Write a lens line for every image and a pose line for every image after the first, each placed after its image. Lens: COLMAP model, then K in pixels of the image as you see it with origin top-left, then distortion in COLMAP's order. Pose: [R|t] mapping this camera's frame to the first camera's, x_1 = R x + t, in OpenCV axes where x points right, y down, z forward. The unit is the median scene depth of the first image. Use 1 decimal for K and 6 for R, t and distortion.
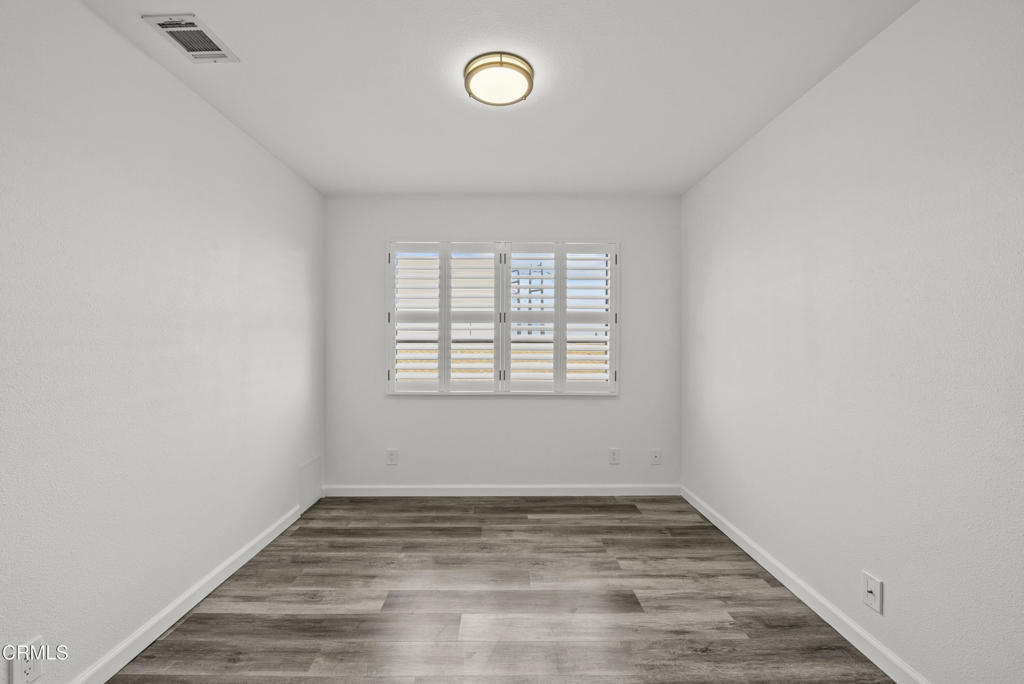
lens RADIAL K [[418.9, 0, 508.6], [0, 418.9, 341.1], [0, 0, 1]] dist [-0.003263, -0.000583]
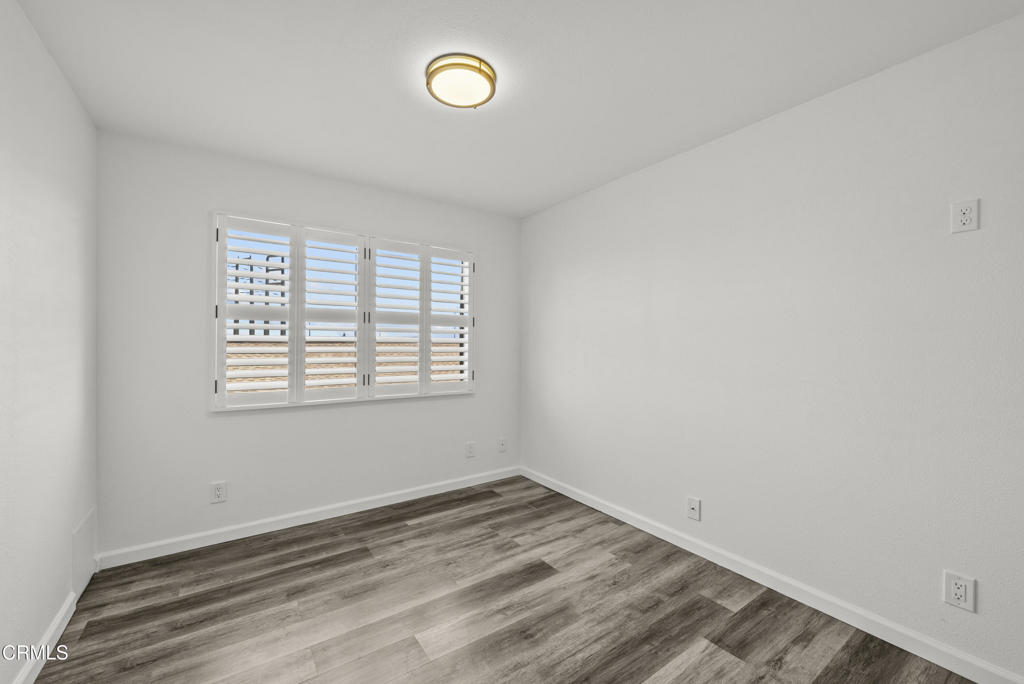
lens RADIAL K [[408.3, 0, 512.0], [0, 408.3, 342.0], [0, 0, 1]] dist [-0.002382, -0.000445]
pose [[0.823183, 0.003339, 0.567767, -0.313812], [-0.003539, 0.999993, -0.000750, -0.003006], [-0.567765, -0.001392, 0.823189, 0.087407]]
